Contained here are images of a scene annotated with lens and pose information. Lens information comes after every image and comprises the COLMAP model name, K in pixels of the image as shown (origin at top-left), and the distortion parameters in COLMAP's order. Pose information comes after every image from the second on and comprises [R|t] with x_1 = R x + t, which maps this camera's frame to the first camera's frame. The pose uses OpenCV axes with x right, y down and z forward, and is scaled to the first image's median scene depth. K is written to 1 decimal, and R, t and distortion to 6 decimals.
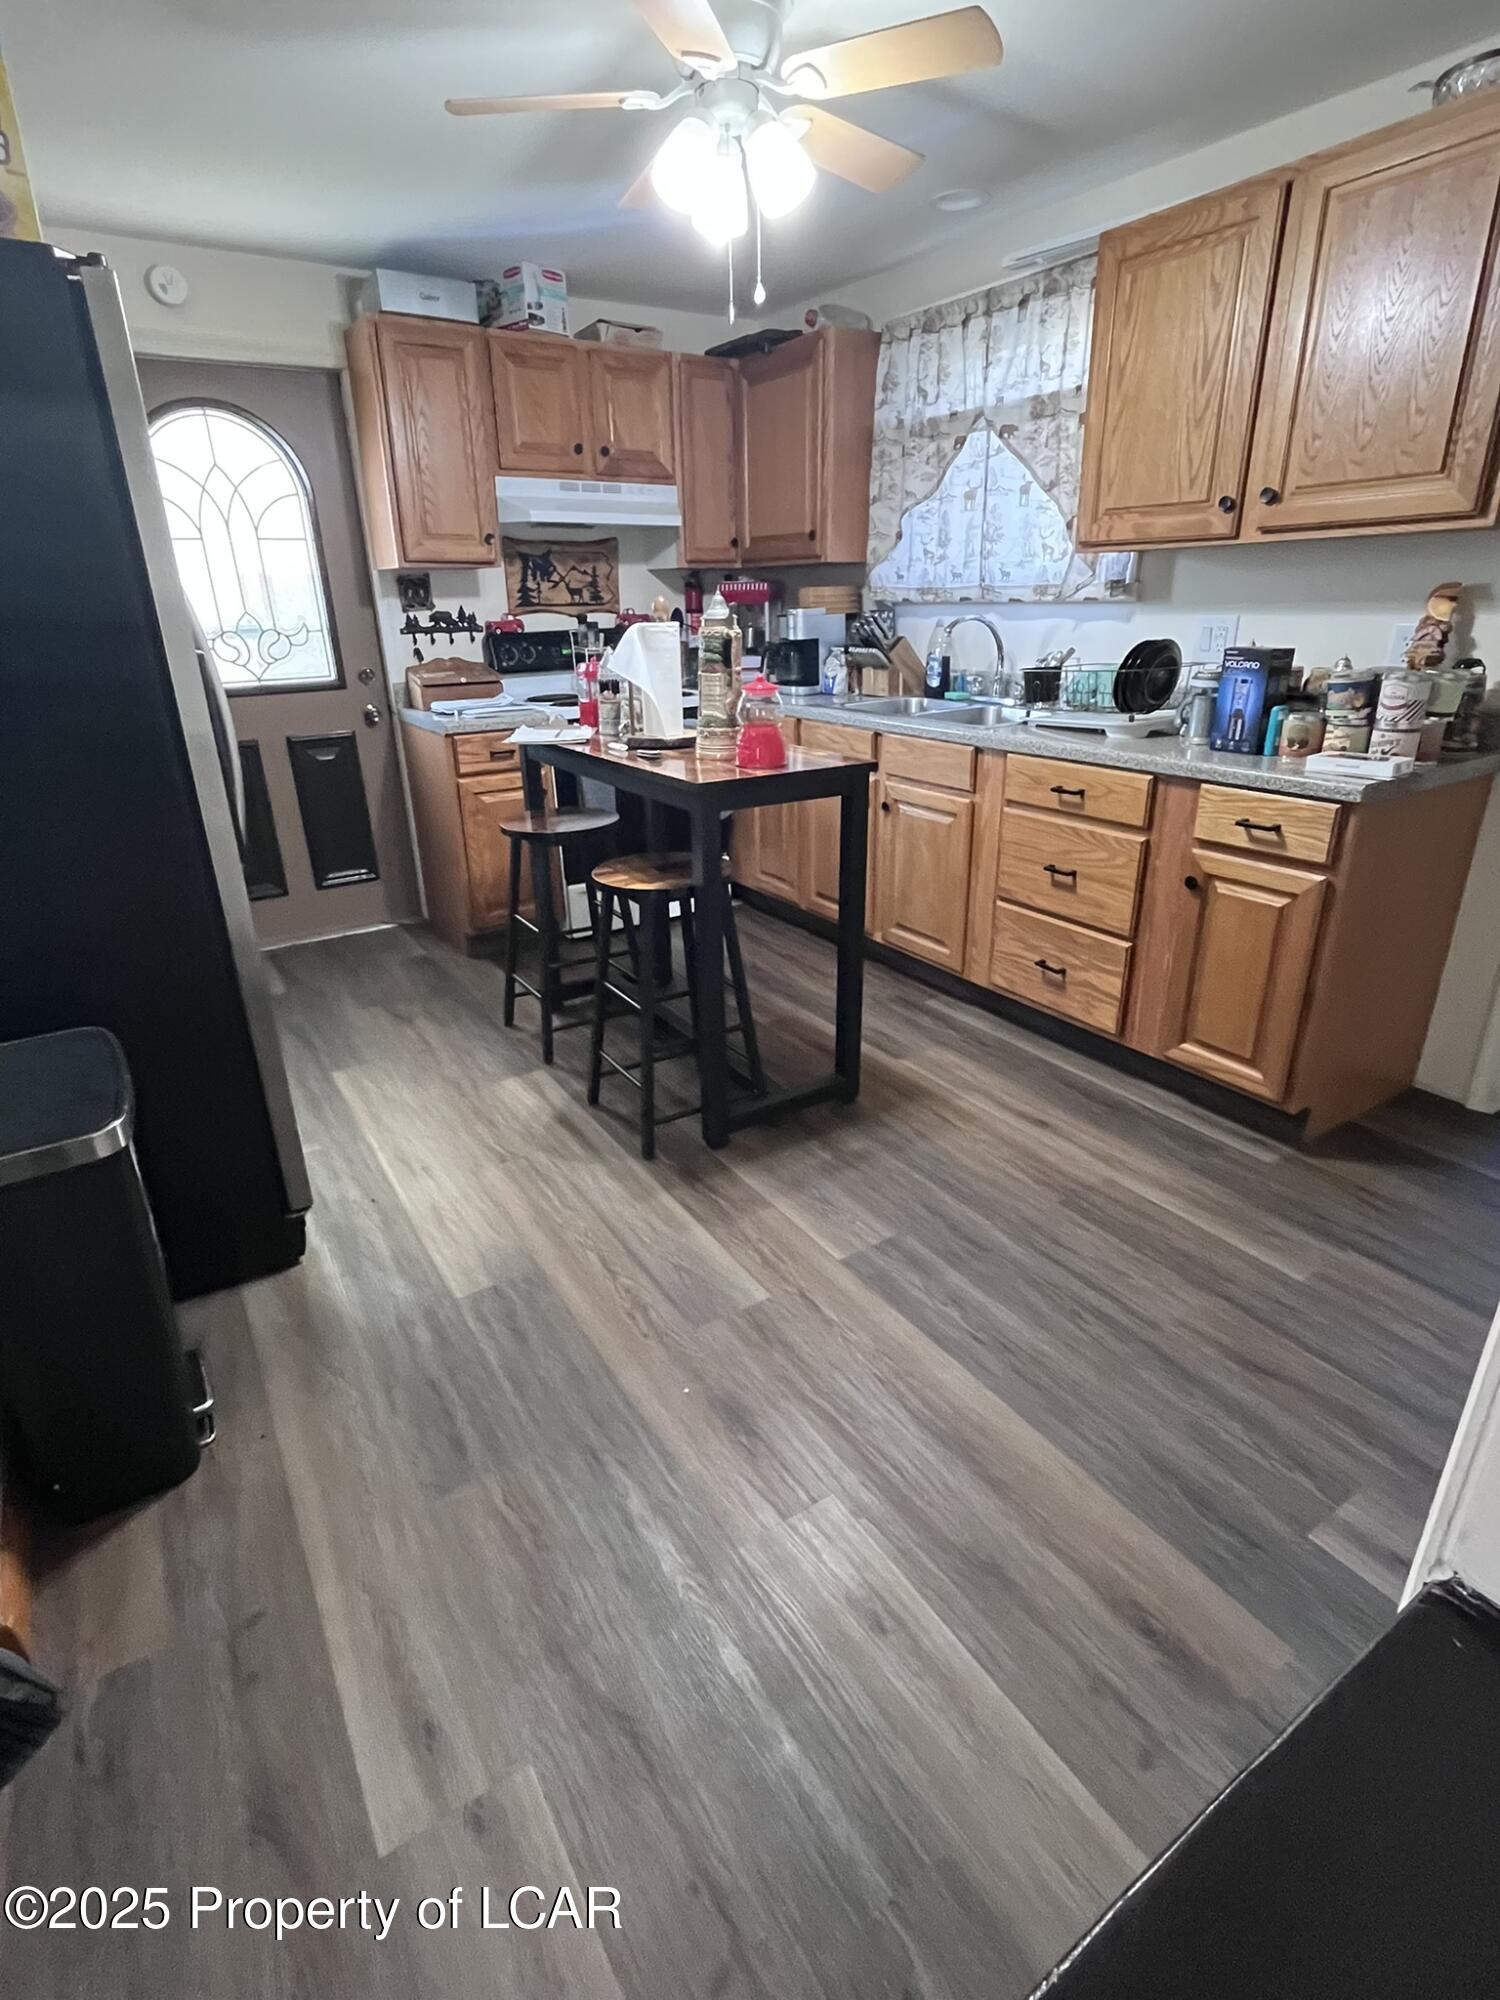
lens RADIAL K [[980.6, 0, 751.3], [0, 980.6, 995.9], [0, 0, 1]] dist [-0.002248, -0.001195]
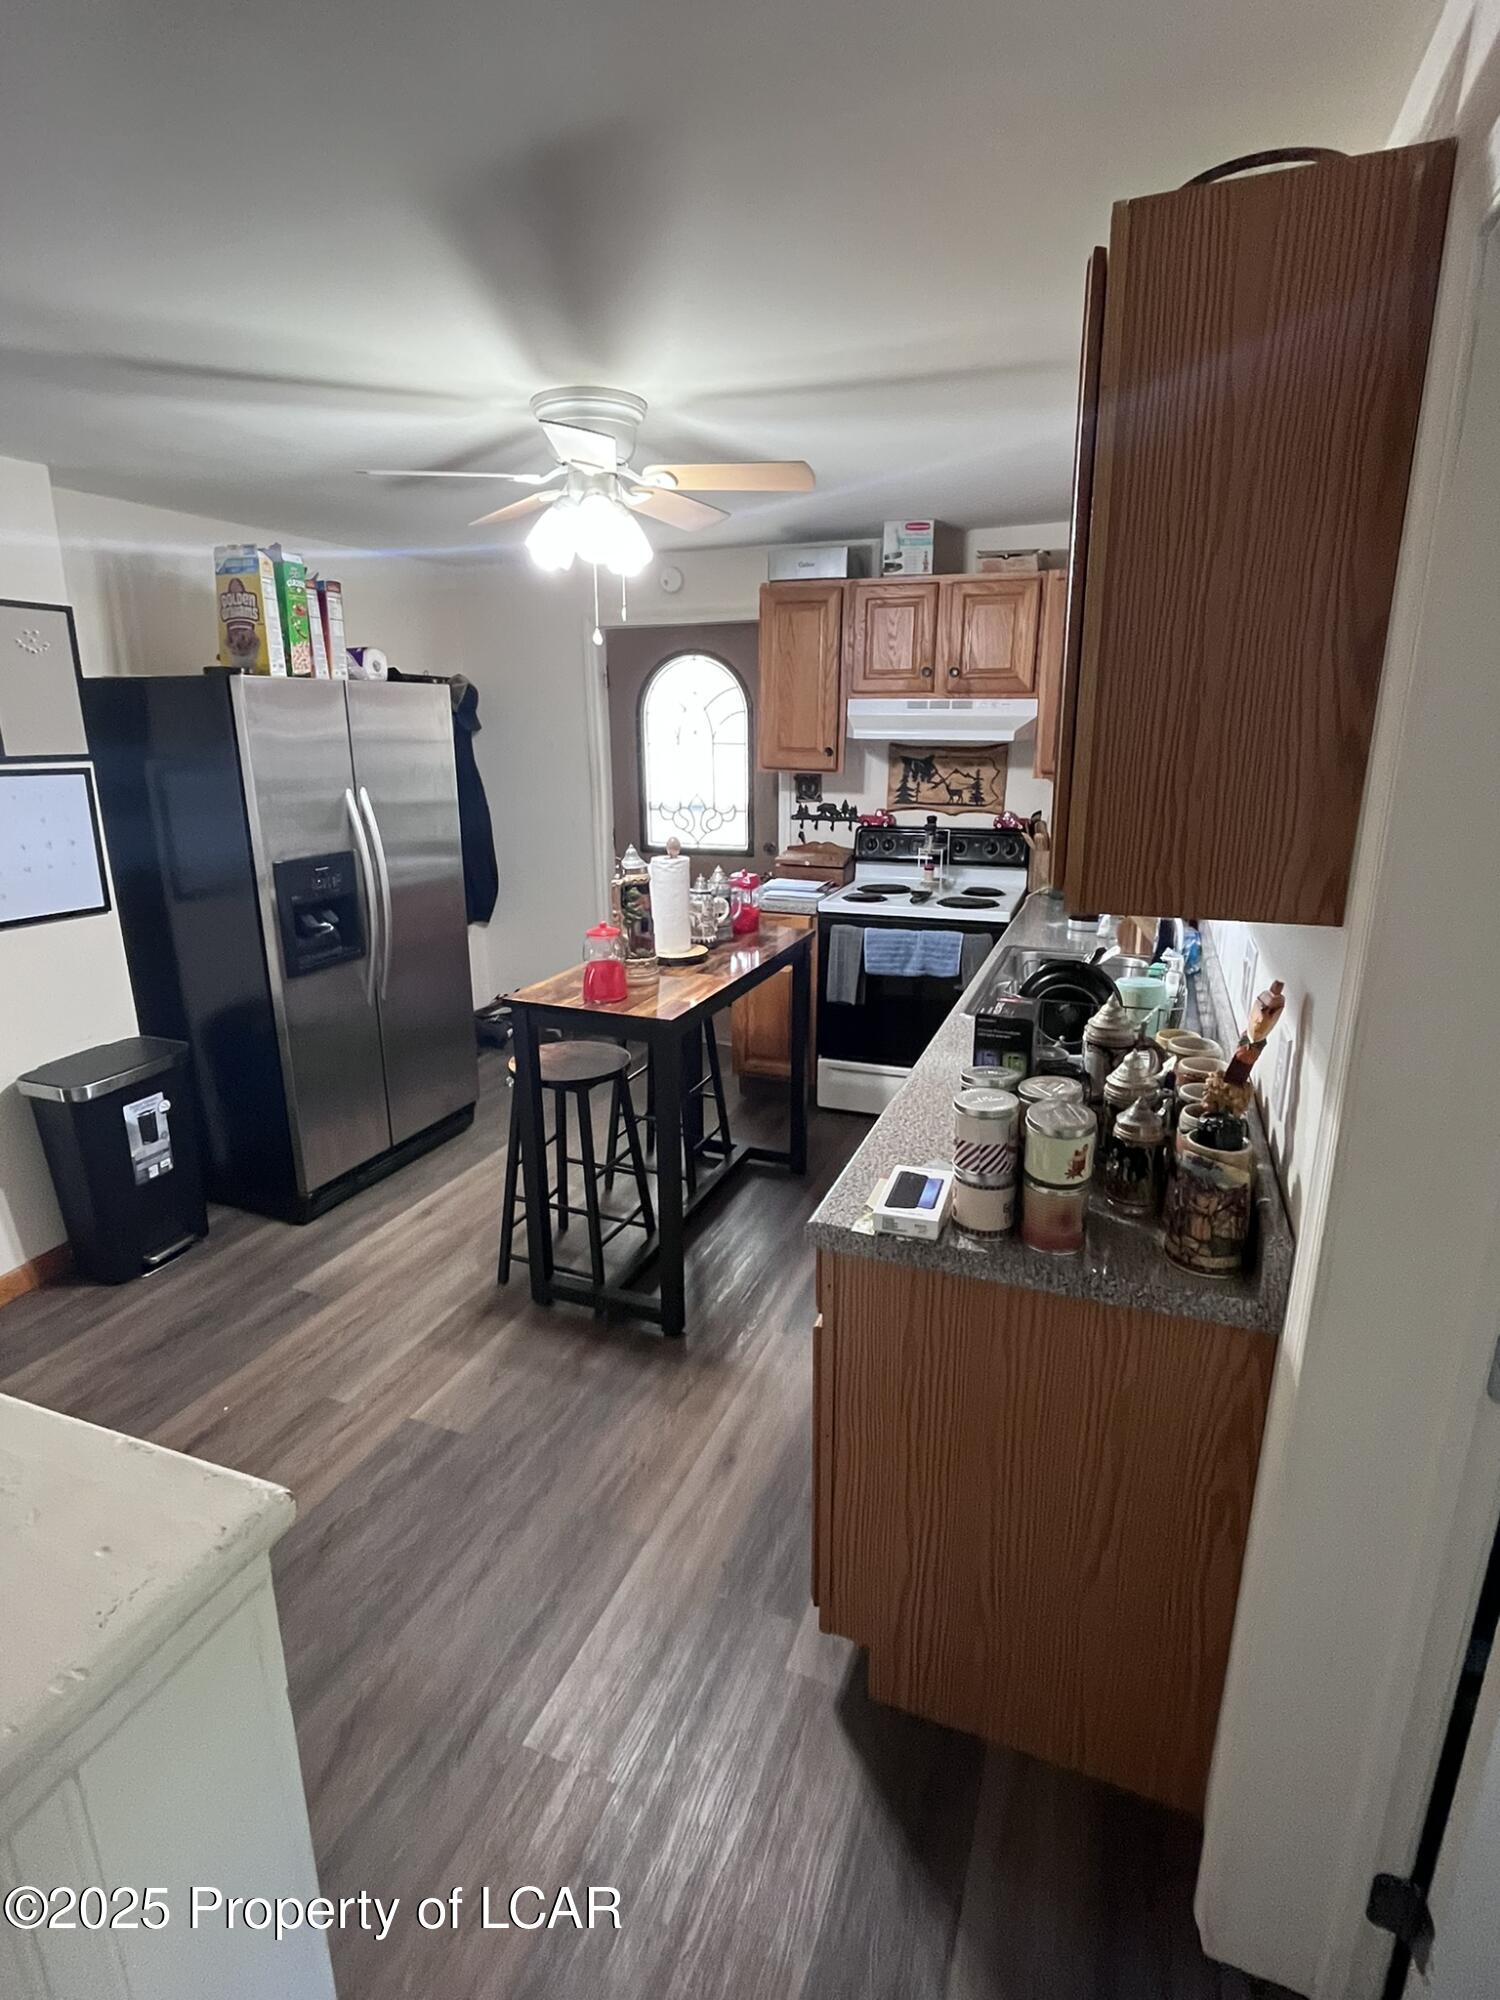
lens RADIAL K [[980.6, 0, 757.2], [0, 980.6, 997.0], [0, 0, 1]] dist [-0.002248, -0.001195]
pose [[0.589275, 0.236099, -0.772666, 0.591559], [-0.318008, 0.946931, 0.046819, -0.204317], [0.742715, 0.218125, 0.633084, 0.253488]]
